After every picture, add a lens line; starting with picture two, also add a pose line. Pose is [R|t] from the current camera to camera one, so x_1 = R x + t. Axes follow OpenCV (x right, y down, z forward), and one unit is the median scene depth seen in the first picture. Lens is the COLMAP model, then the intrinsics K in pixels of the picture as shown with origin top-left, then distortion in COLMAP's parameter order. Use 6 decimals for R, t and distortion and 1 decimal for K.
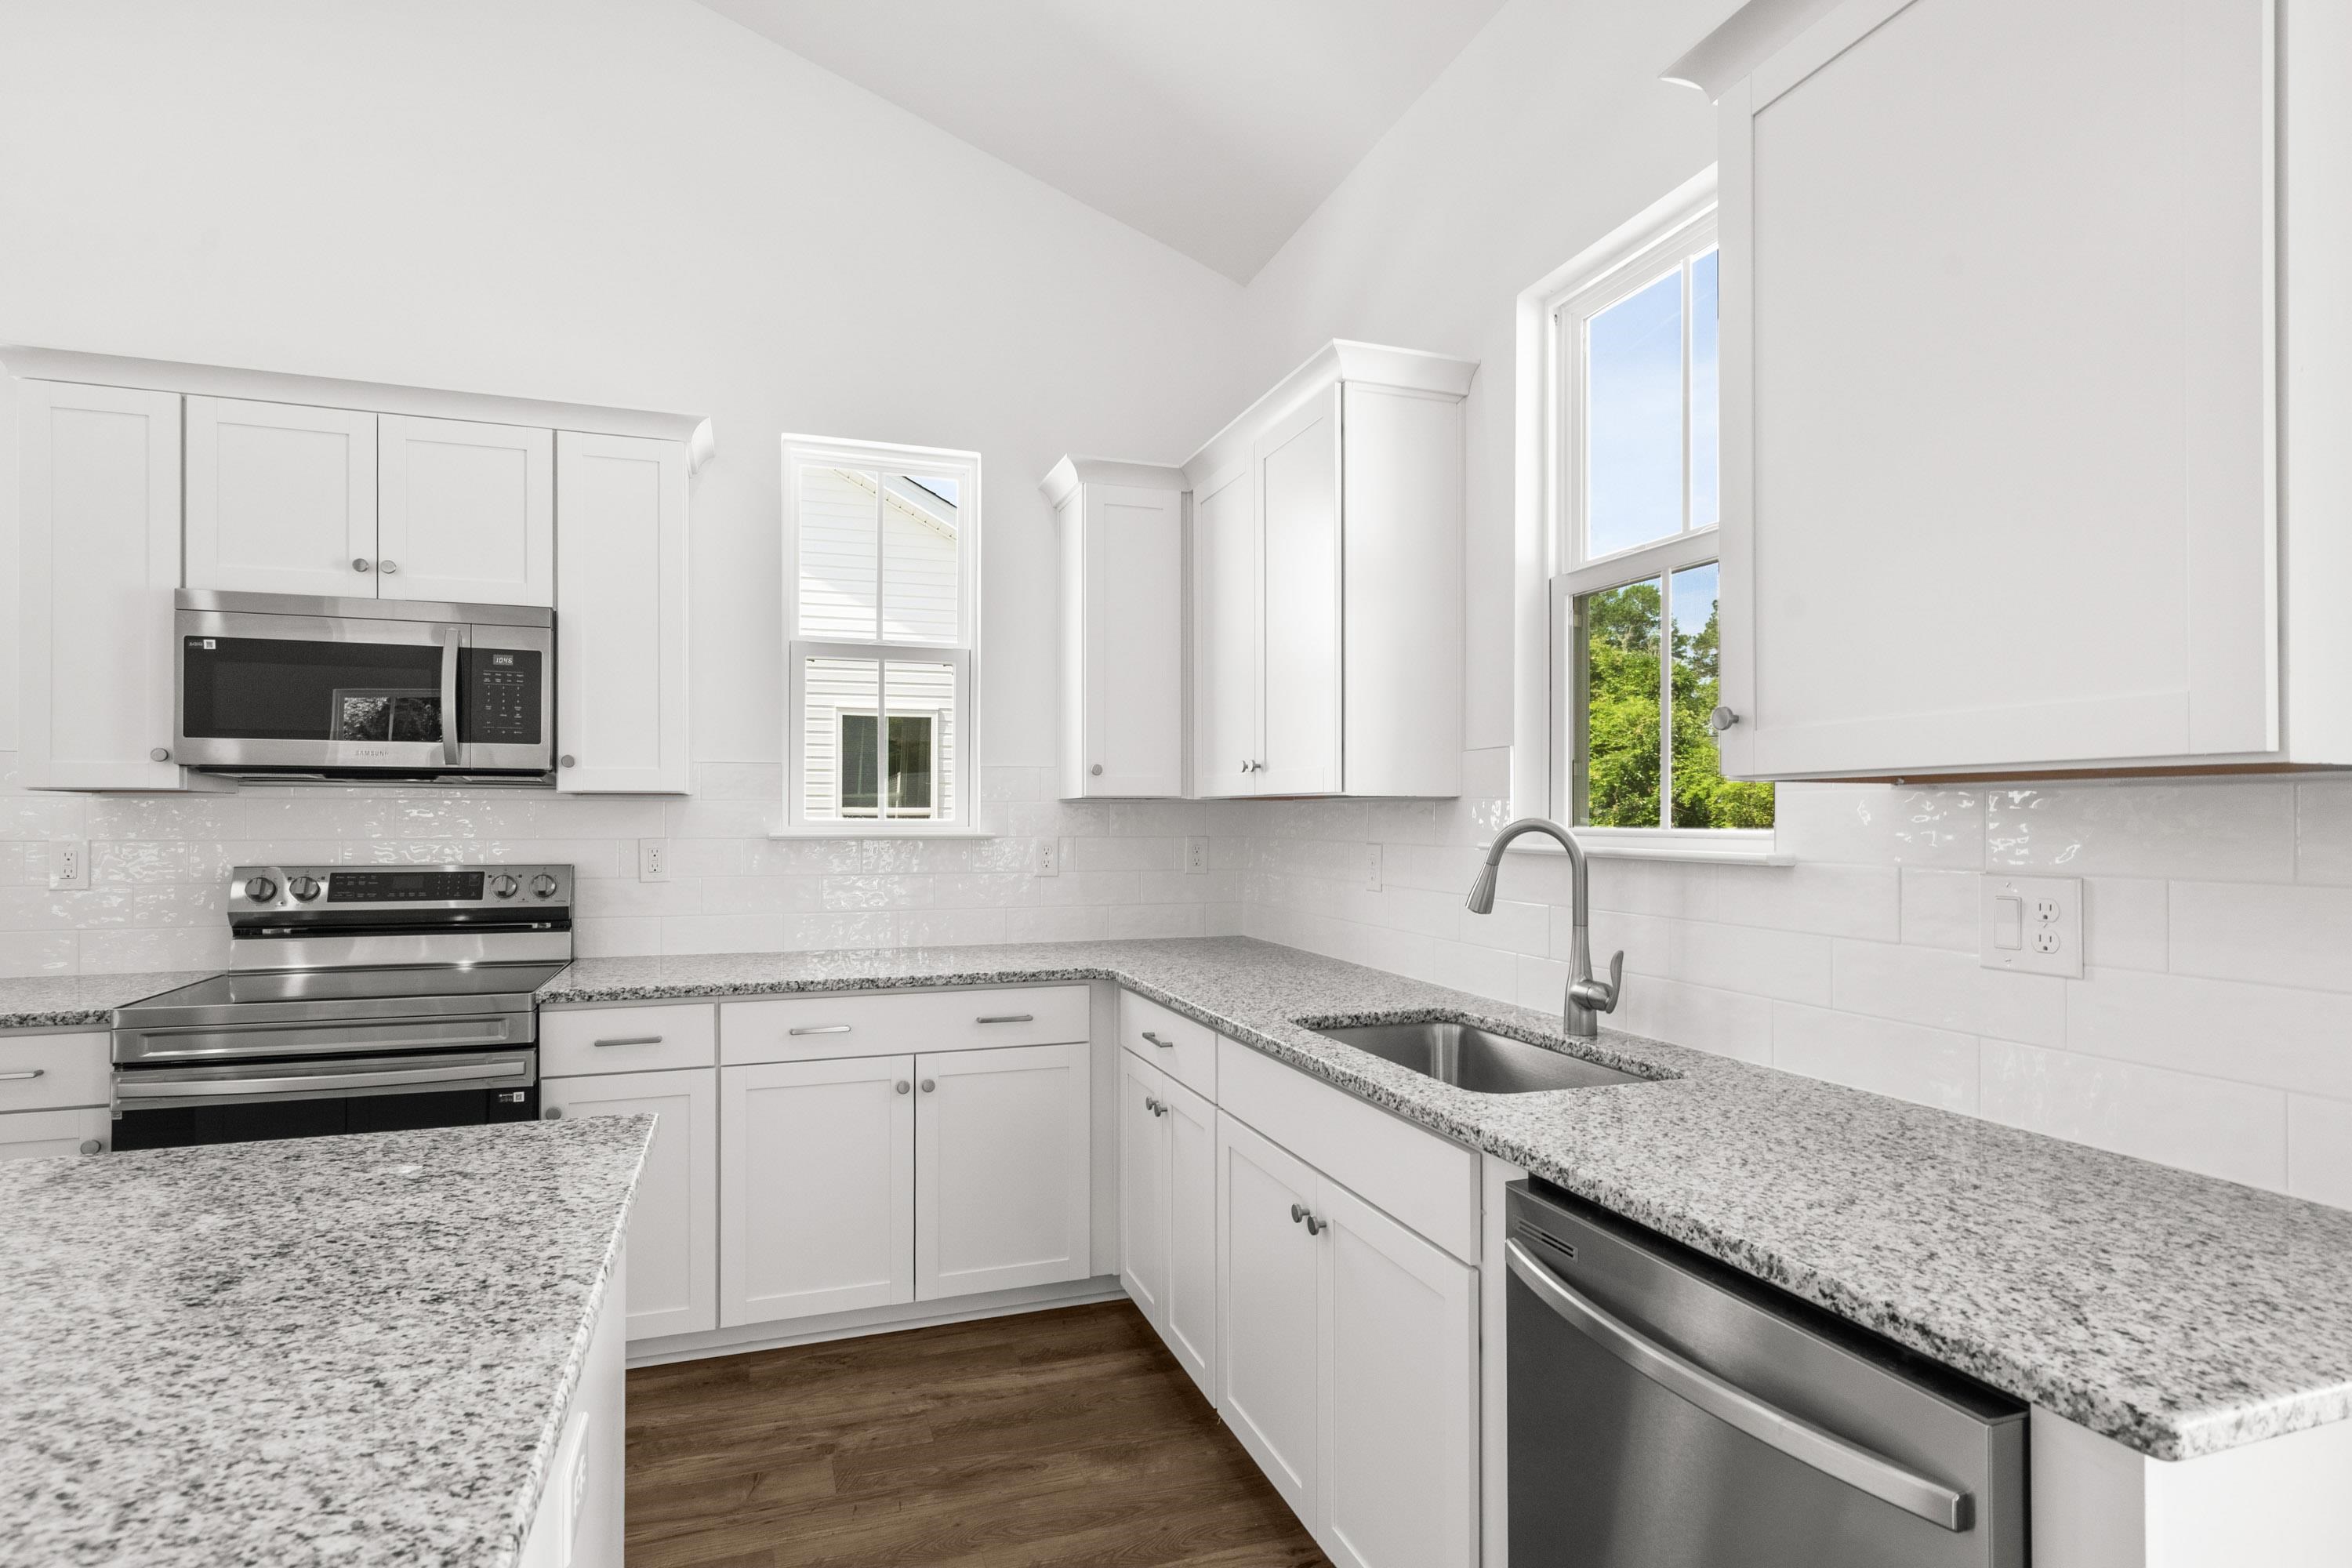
lens RADIAL K [[1162.6, 0, 1159.5], [0, 1162.6, 821.7], [0, 0, 1]] dist [-0.003755, -0.000216]
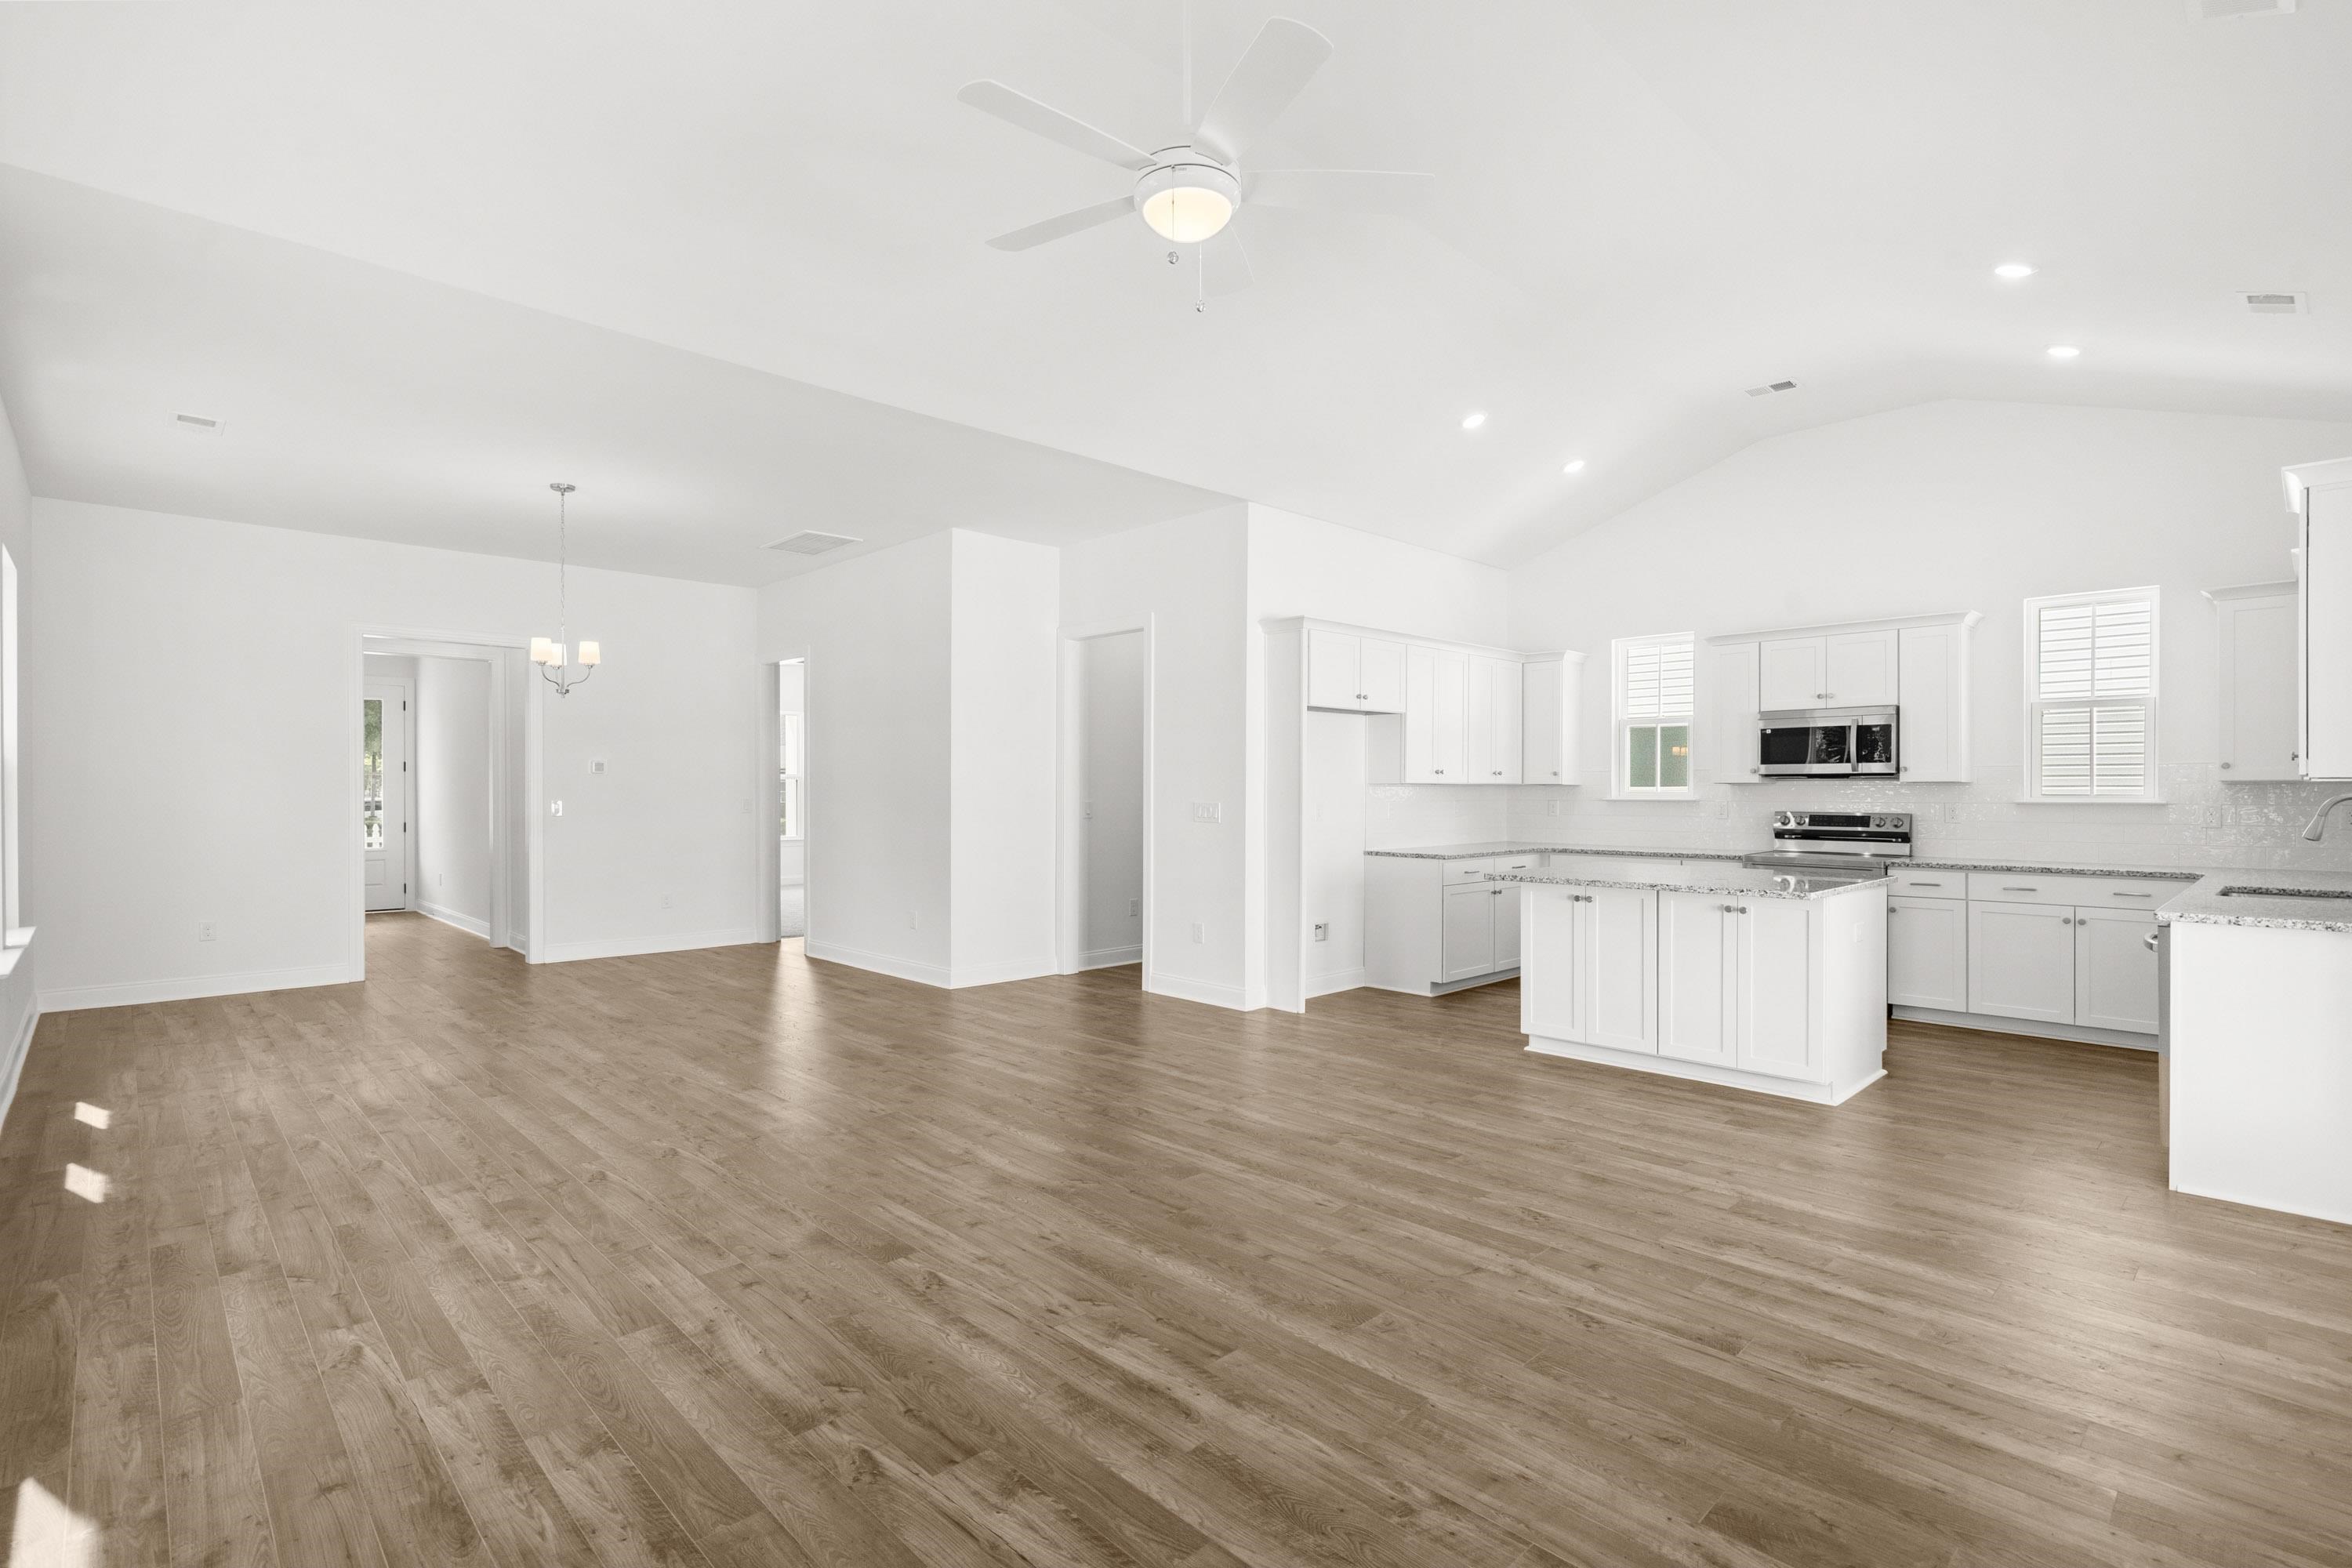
lens RADIAL K [[1109.2, 0, 1176.0], [0, 1109.2, 784.0], [0, 0, 1]] dist [0.000849, 0.000831]
pose [[0.425287, -0.007054, -0.905031, 0.923181], [-0.001691, 0.999962, -0.008588, 0.000157], [0.905057, 0.005183, 0.425259, -1.328926]]
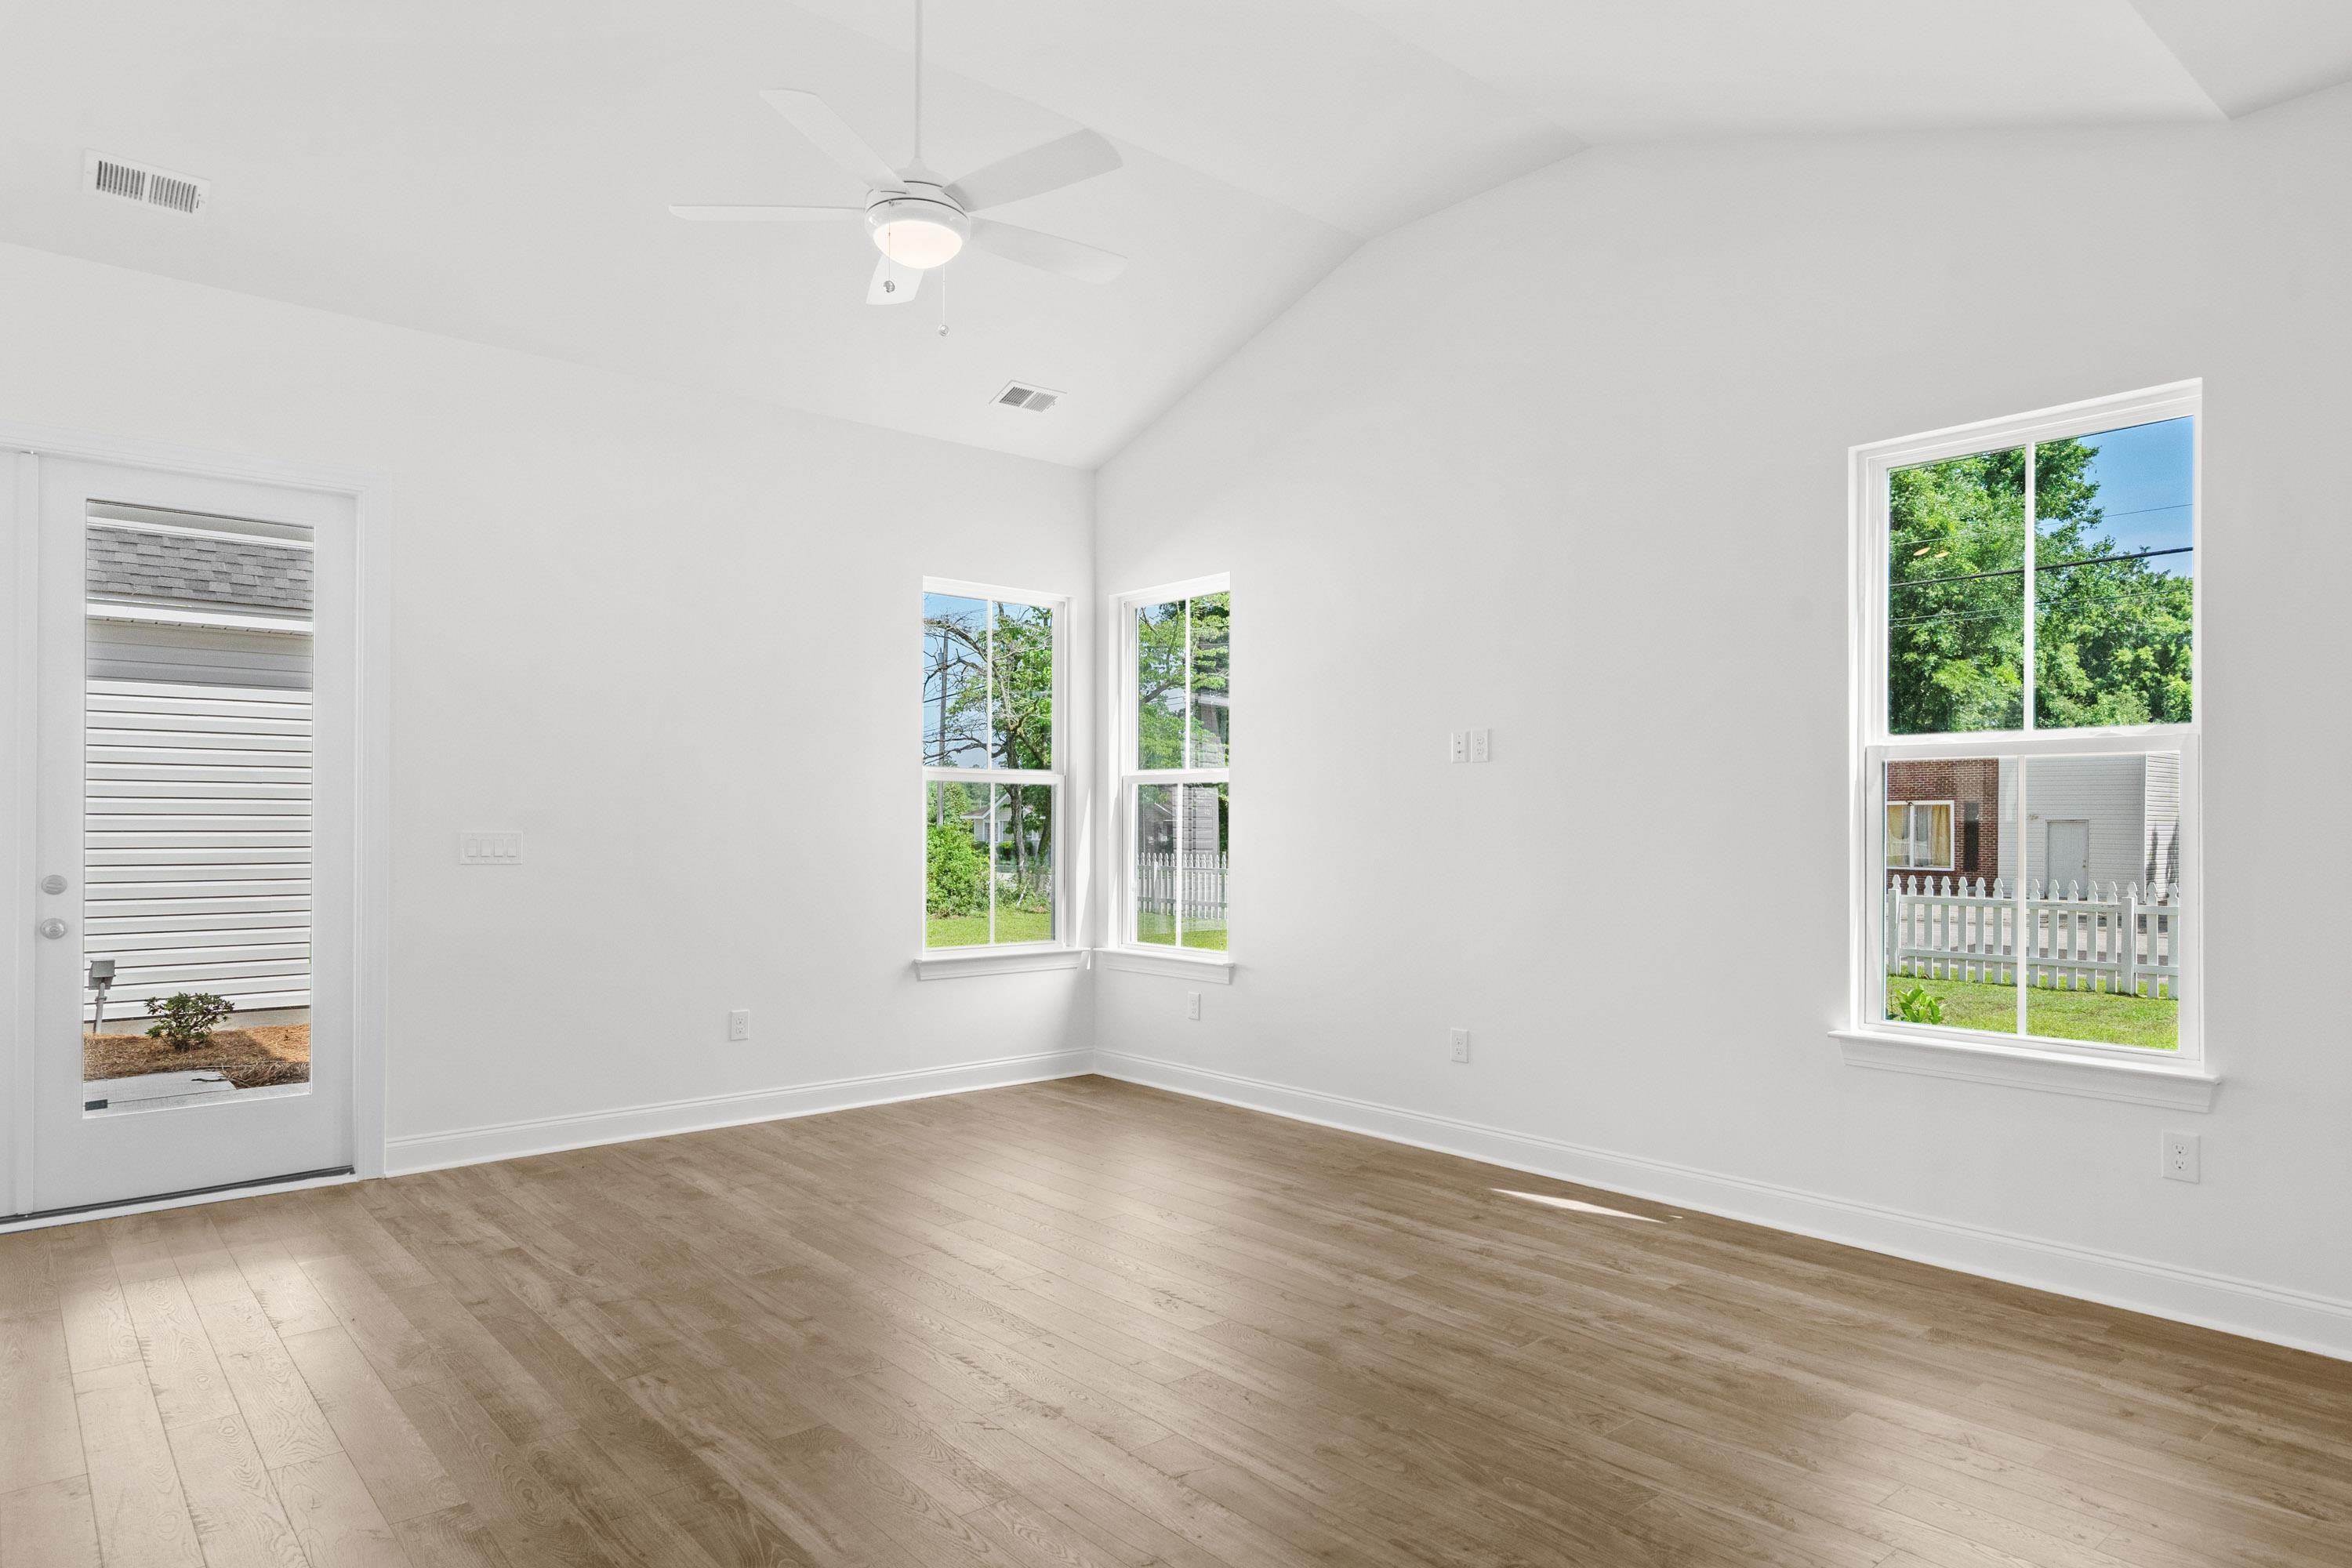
lens RADIAL K [[1374.2, 0, 1162.0], [0, 1374.2, 819.6], [0, 0, 1]] dist [0.004705, 0.001461]
pose [[-0.365619, -0.000569, 0.930764, -1.308465], [-0.000236, 1.000000, 0.000519, 0.011625], [-0.930765, -0.000030, -0.365619, -0.619818]]
